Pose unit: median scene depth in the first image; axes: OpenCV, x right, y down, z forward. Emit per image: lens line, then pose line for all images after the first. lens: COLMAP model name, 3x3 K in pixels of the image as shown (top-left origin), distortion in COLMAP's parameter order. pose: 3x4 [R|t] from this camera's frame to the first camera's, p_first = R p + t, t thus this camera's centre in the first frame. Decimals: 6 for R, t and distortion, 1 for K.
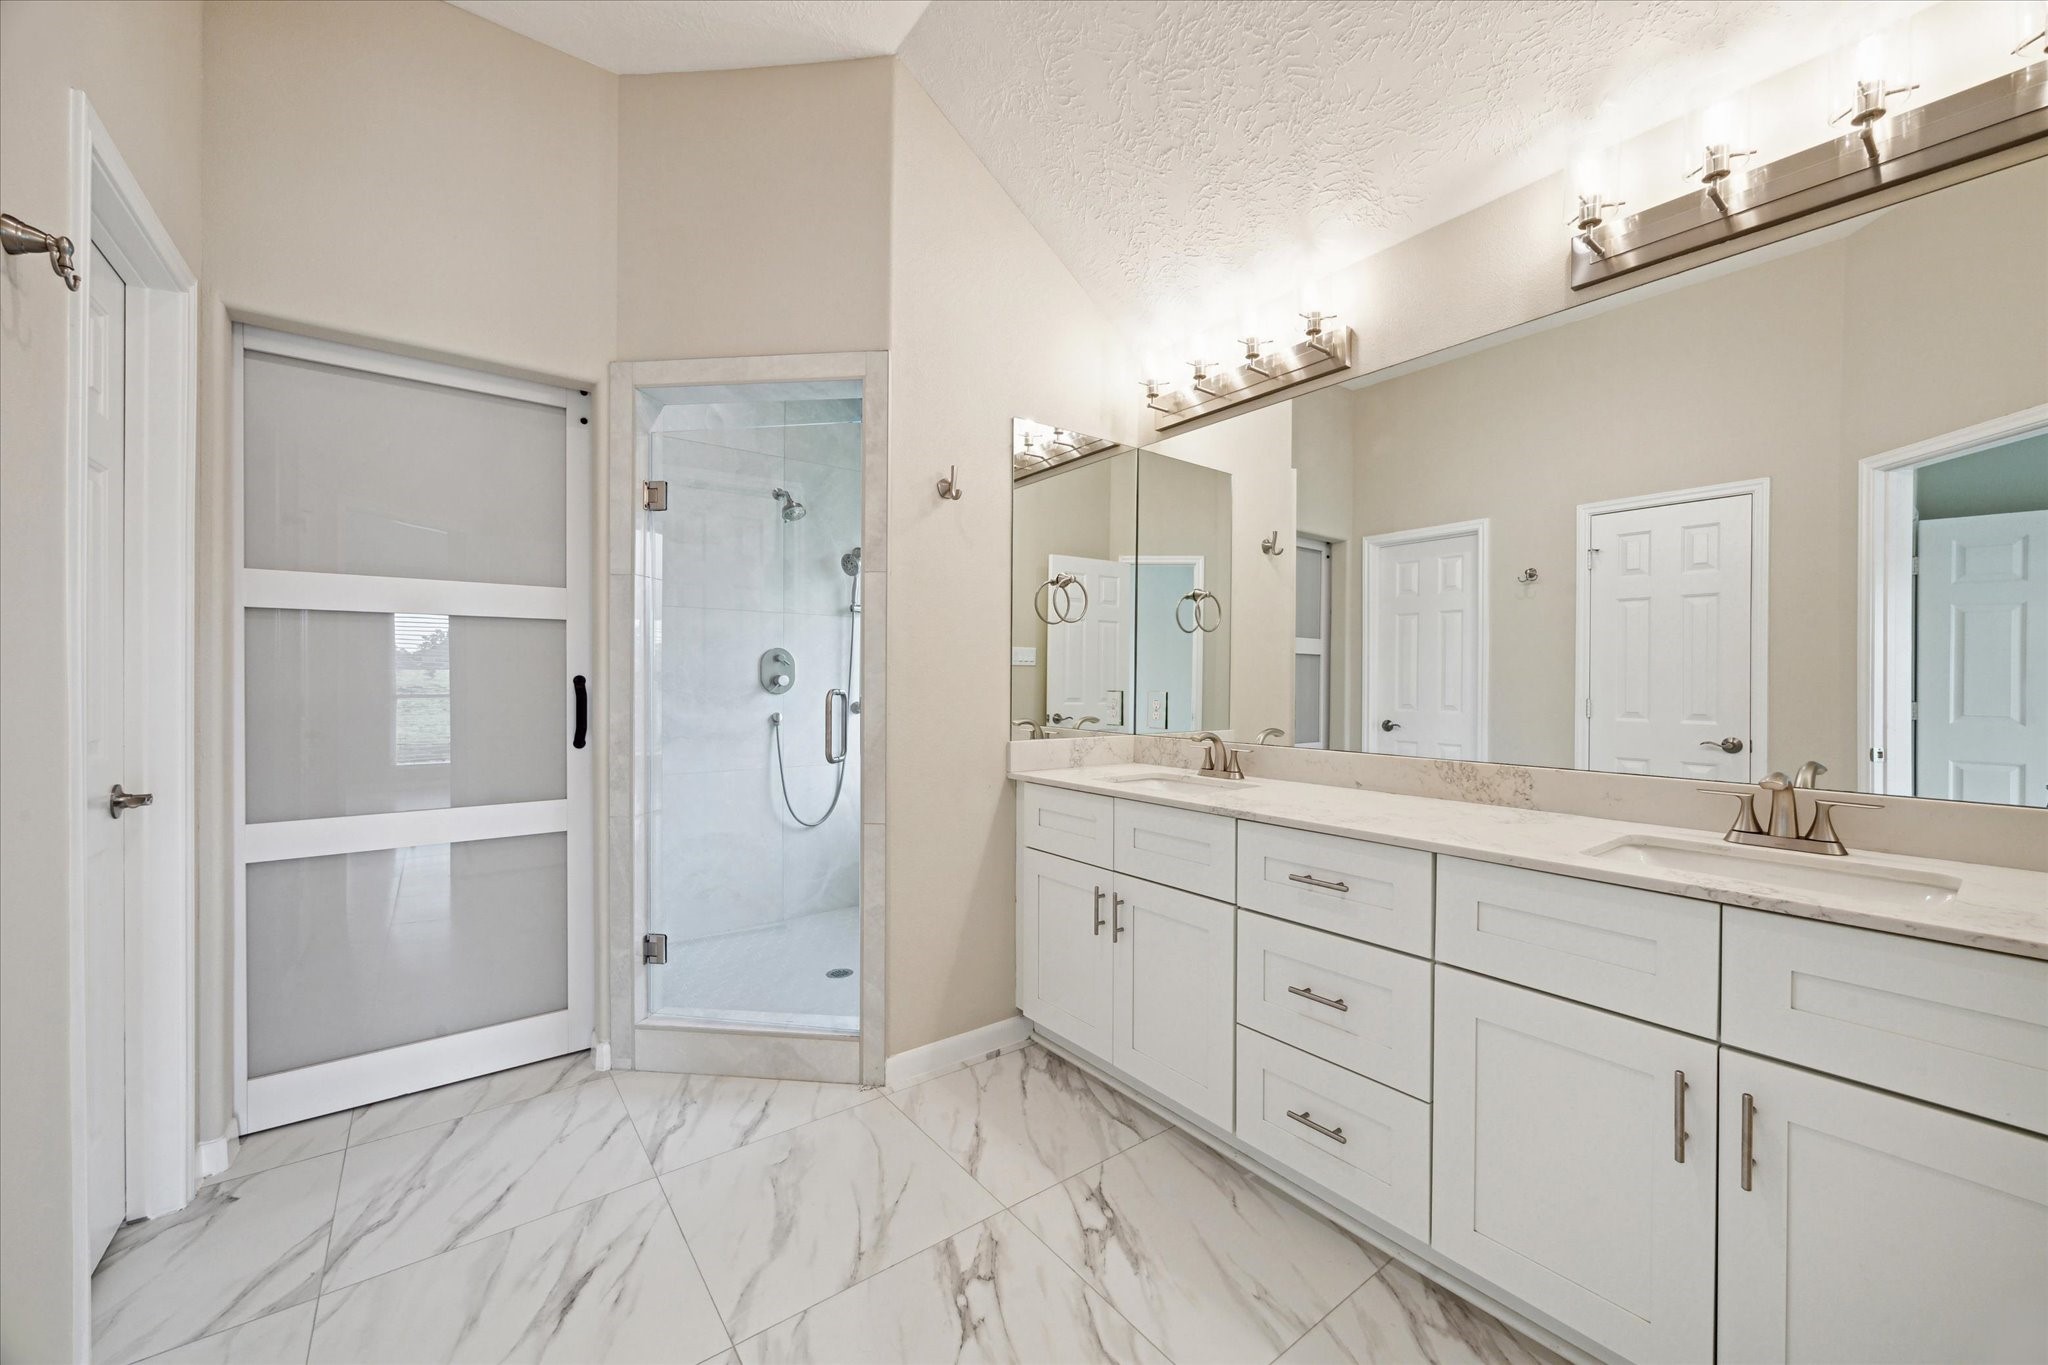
lens RADIAL K [[797.9, 0, 1033.0], [0, 797.9, 679.0], [0, 0, 1]] dist [-0.022911, 0.002901]
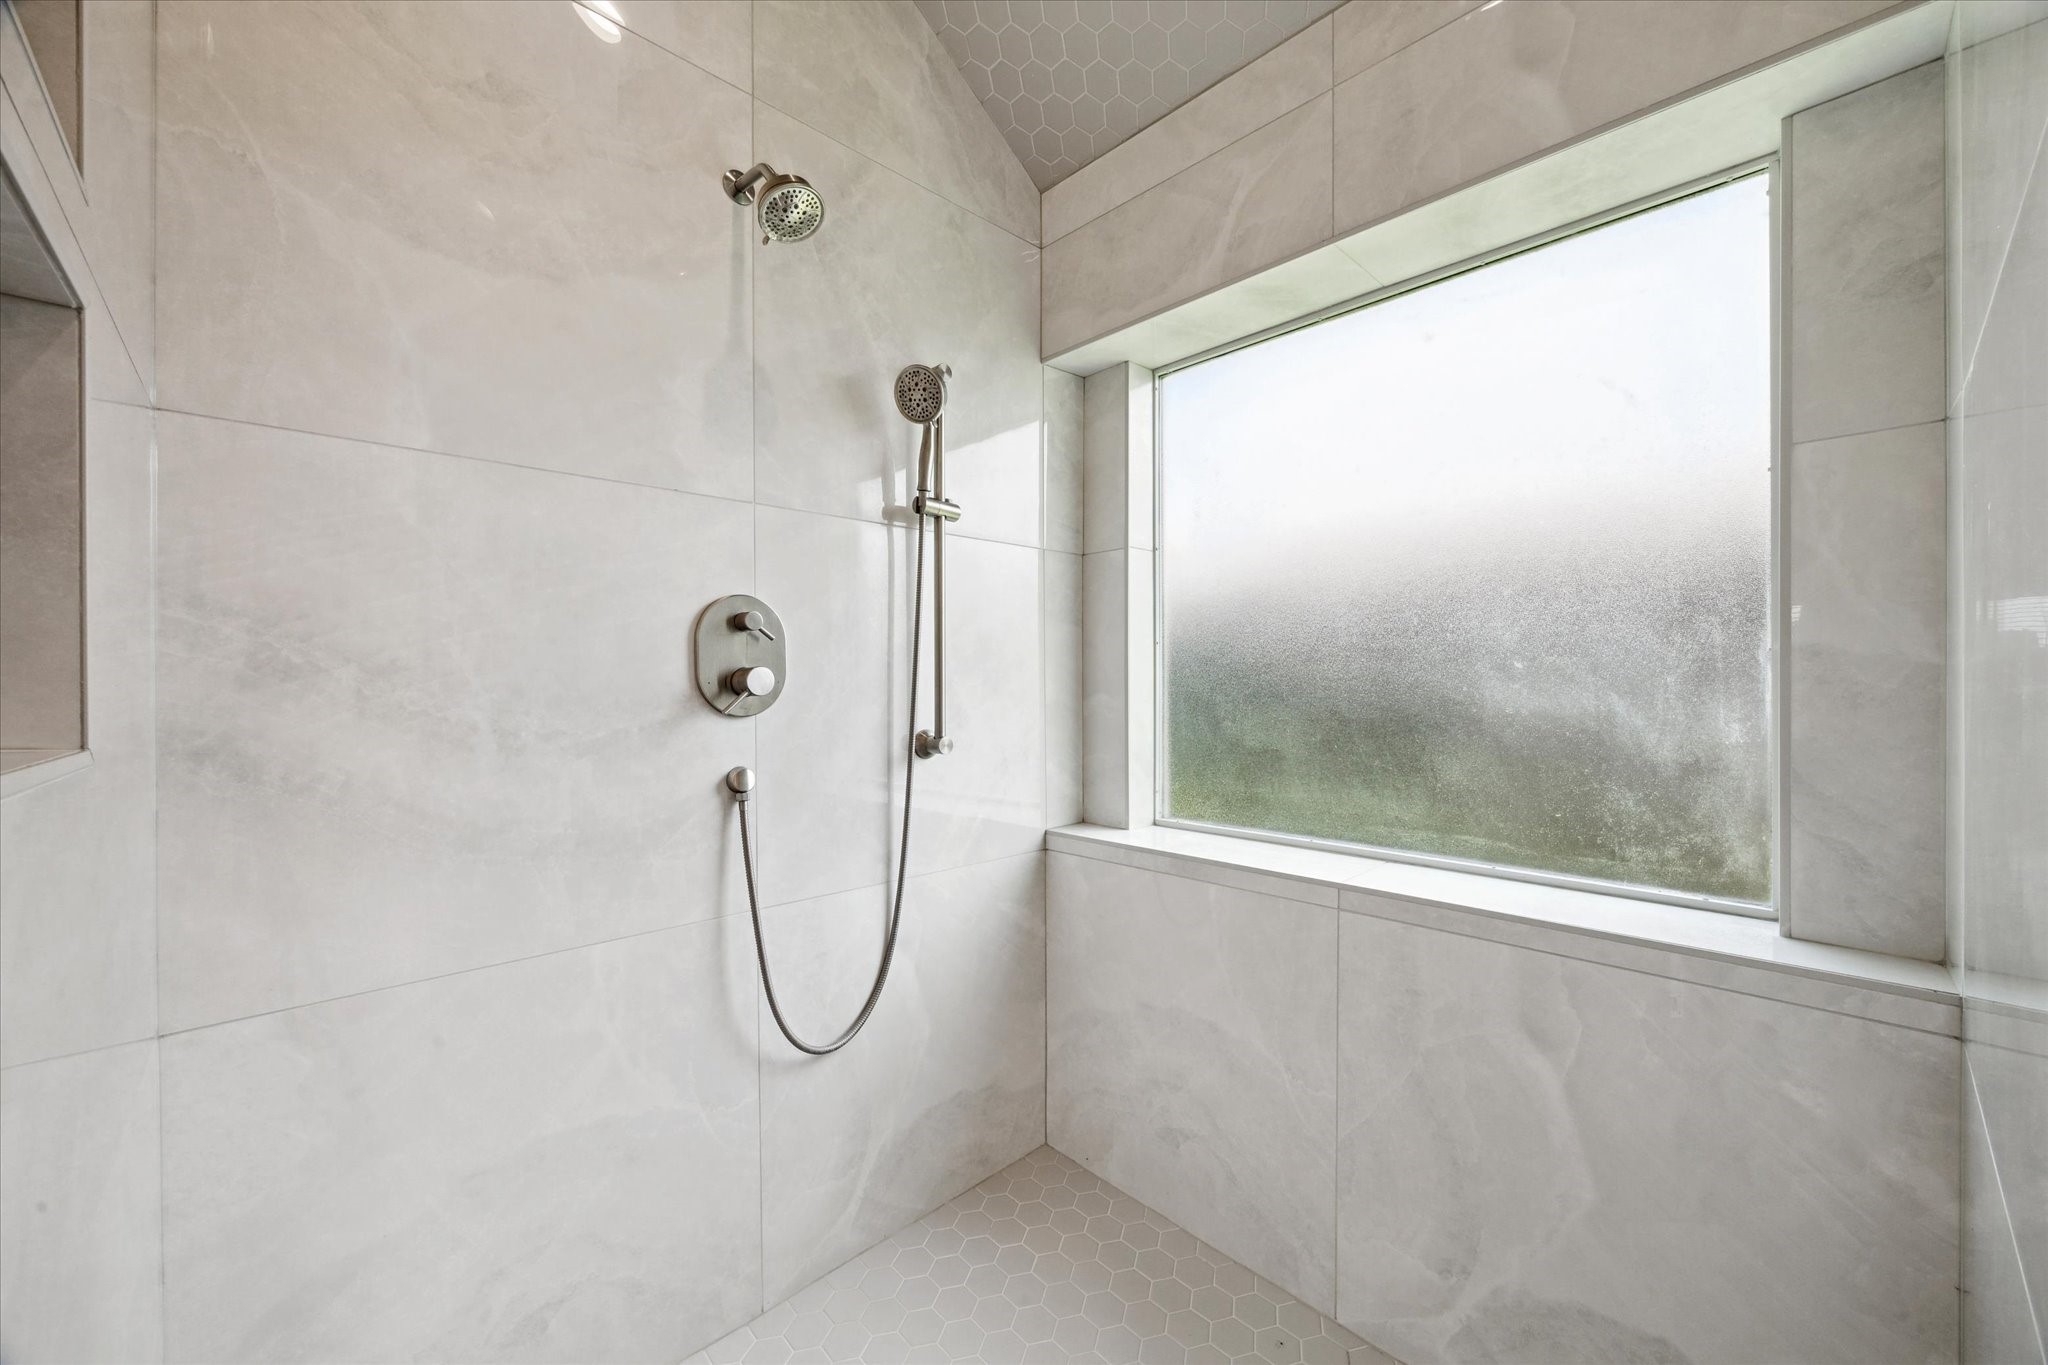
lens RADIAL K [[797.9, 0, 1015.4], [0, 797.9, 690.9], [0, 0, 1]] dist [-0.022911, 0.002901]
pose [[0.995299, -0.006194, 0.096654, -0.228044], [0.005217, 0.999933, 0.010354, 0.003020], [-0.096712, -0.009802, 0.995264, 0.612723]]
